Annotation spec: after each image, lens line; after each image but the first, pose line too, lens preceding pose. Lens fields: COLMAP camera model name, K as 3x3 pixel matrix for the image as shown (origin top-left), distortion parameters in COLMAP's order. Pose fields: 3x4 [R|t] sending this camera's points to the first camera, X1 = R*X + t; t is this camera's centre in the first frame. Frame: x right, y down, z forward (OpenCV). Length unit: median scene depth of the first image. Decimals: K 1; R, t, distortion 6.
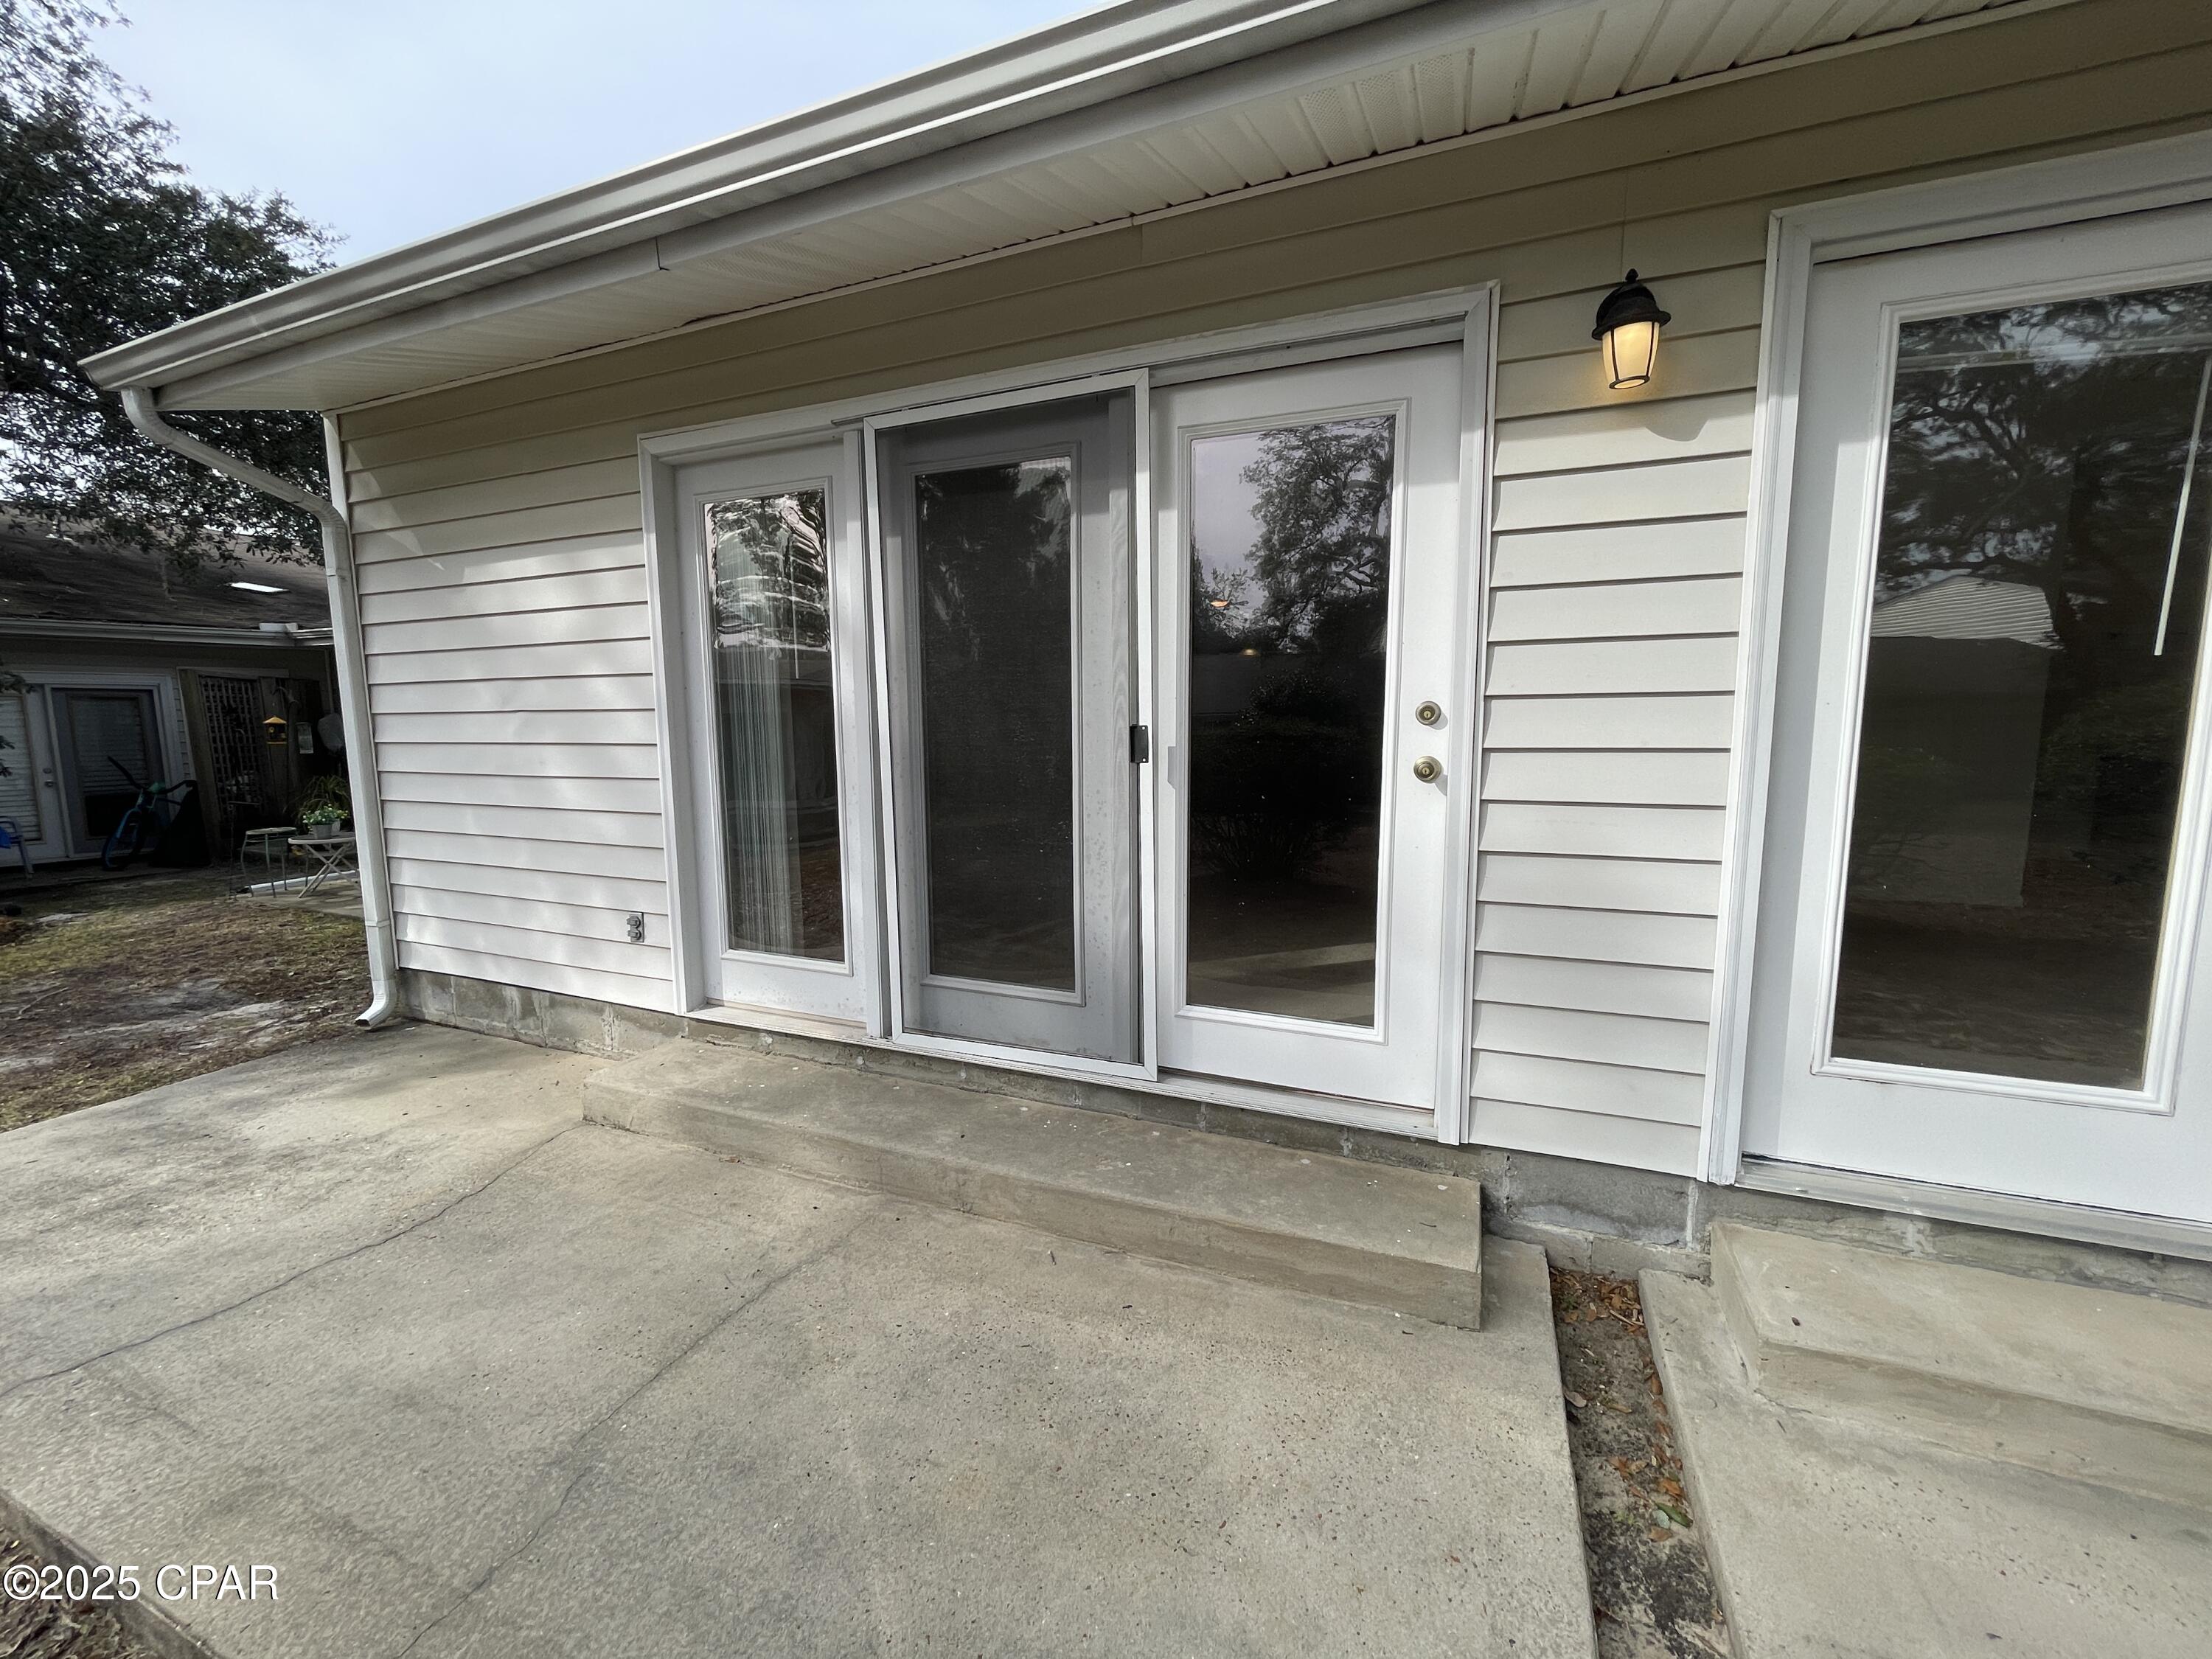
lens RADIAL K [[896.1, 0, 1101.4], [0, 896.1, 826.7], [0, 0, 1]] dist [-0.004230, 0.000734]
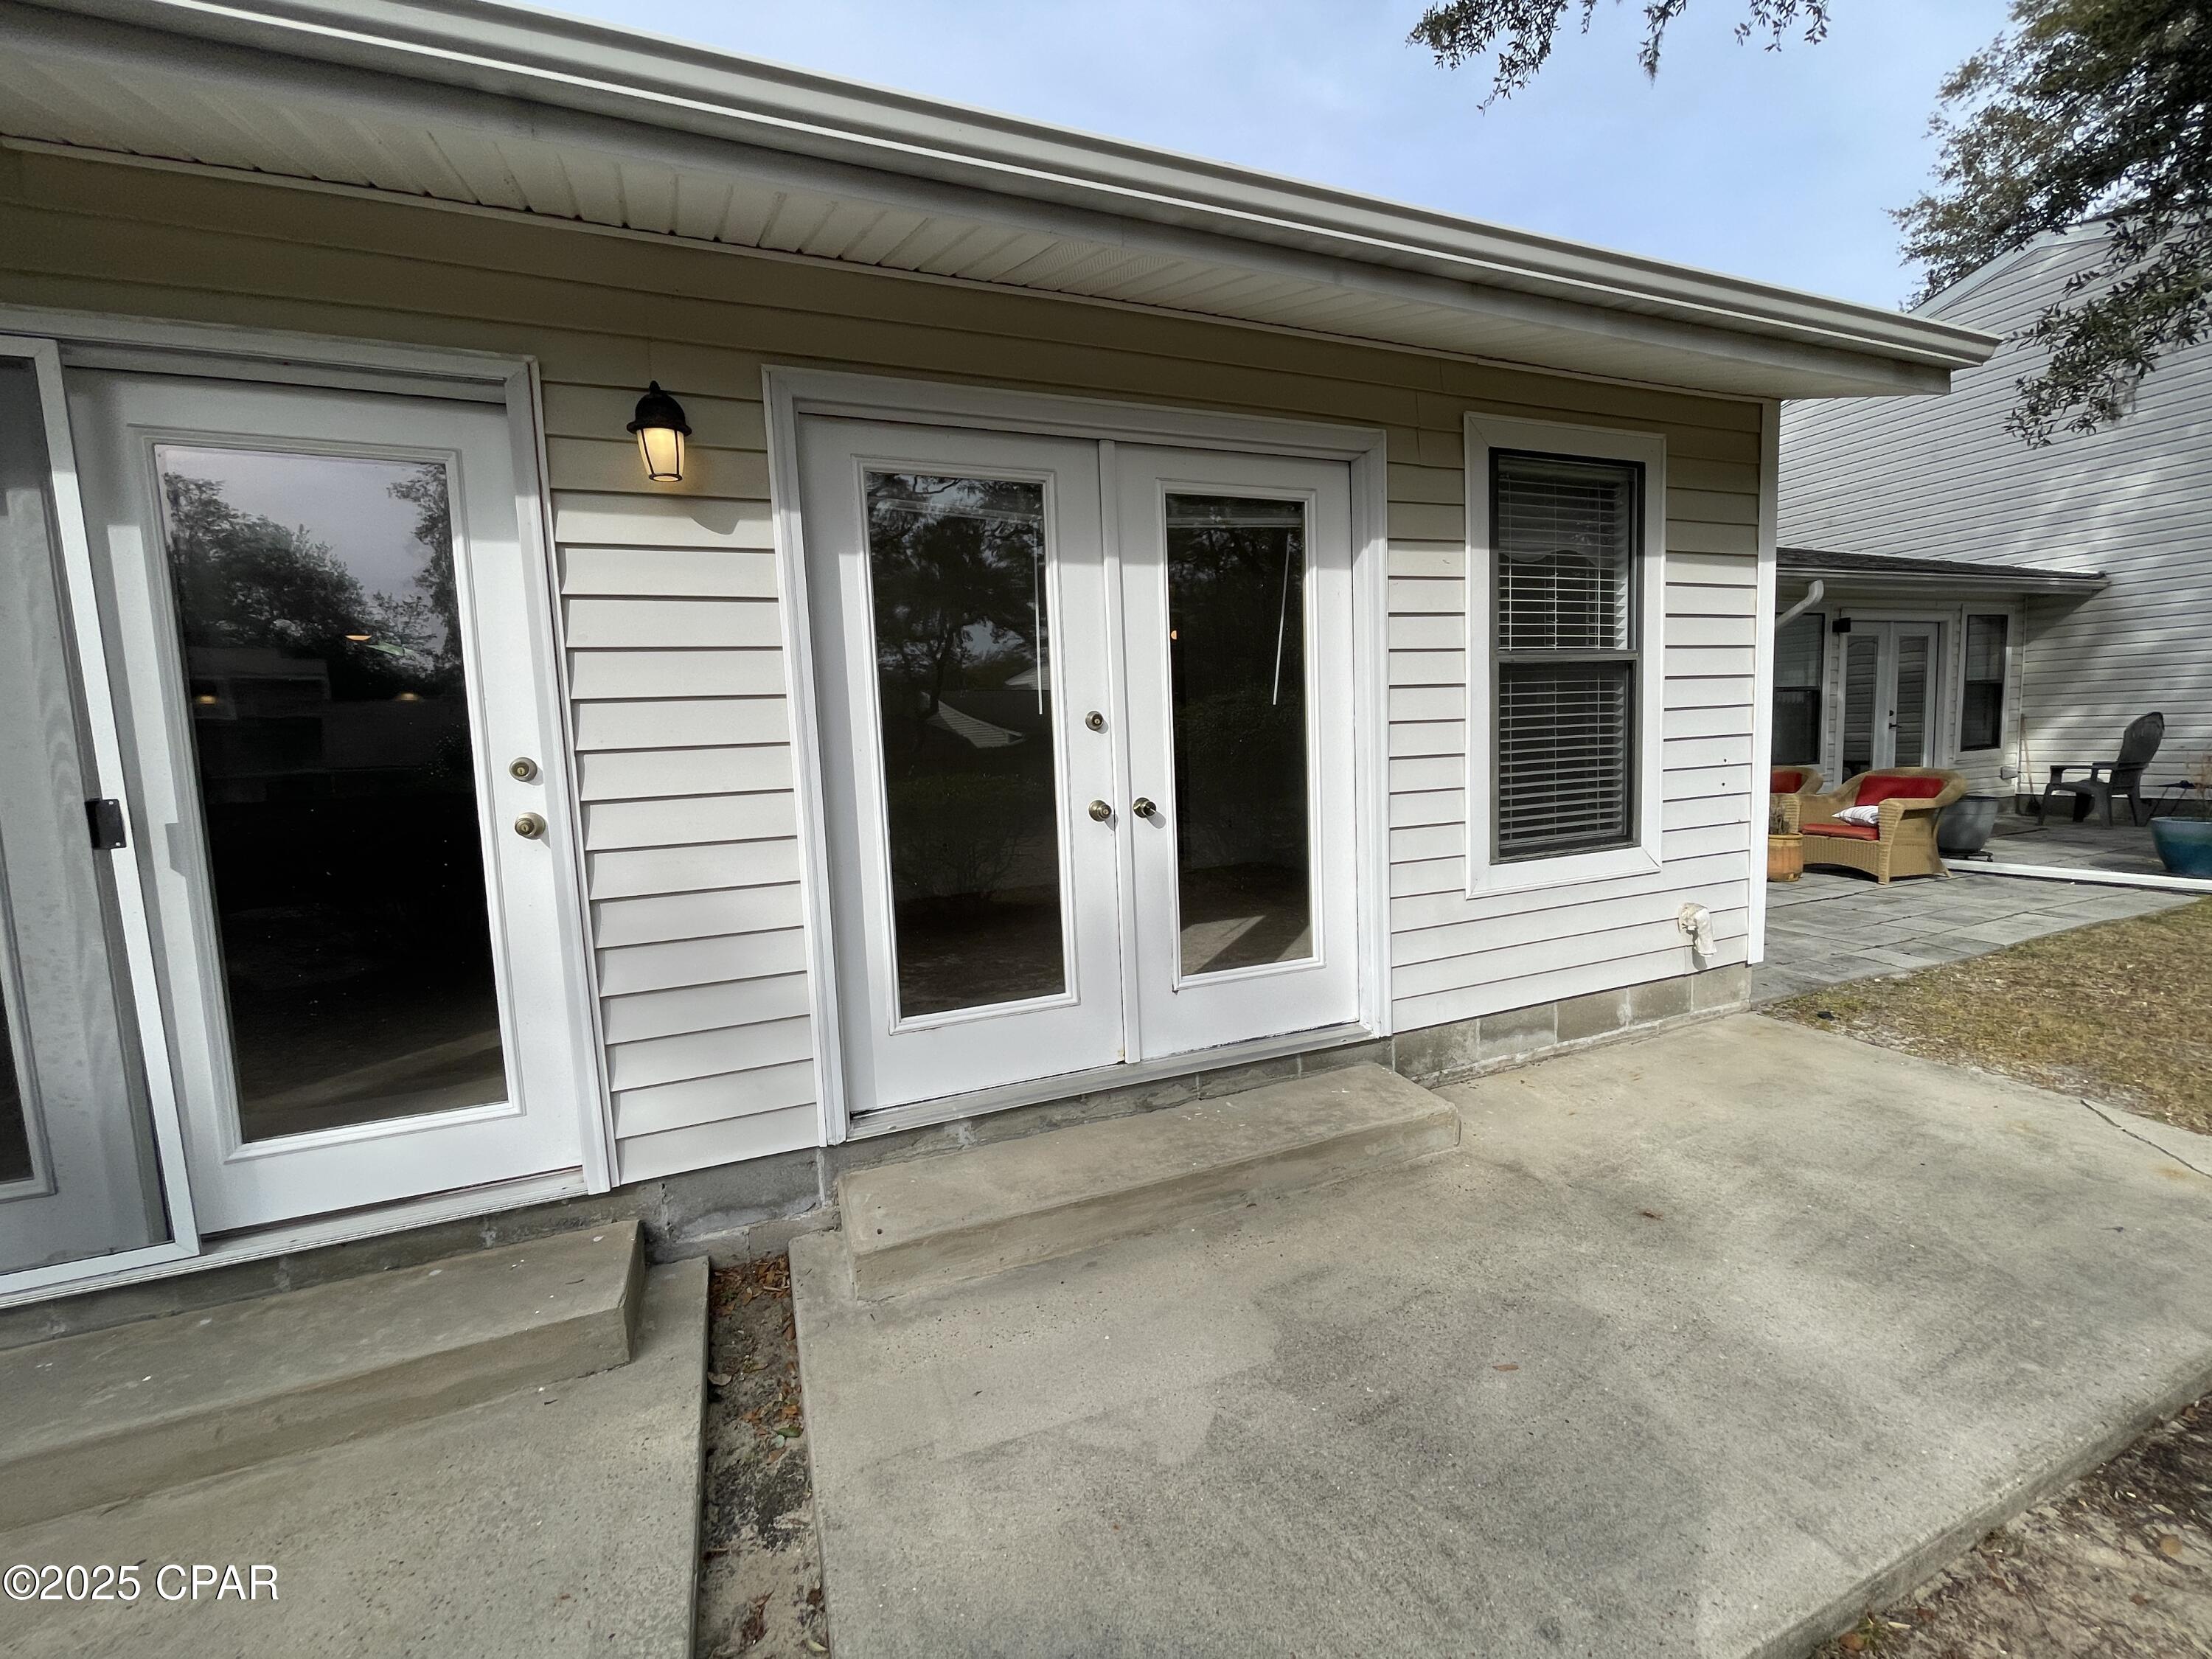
lens RADIAL K [[896.1, 0, 1101.4], [0, 896.1, 826.7], [0, 0, 1]] dist [-0.004230, 0.000734]
pose [[0.707277, -0.087185, 0.701540, 0.123938], [0.121667, 0.992571, 0.000691, 0.013395], [-0.696388, 0.084866, 0.712630, -0.150885]]
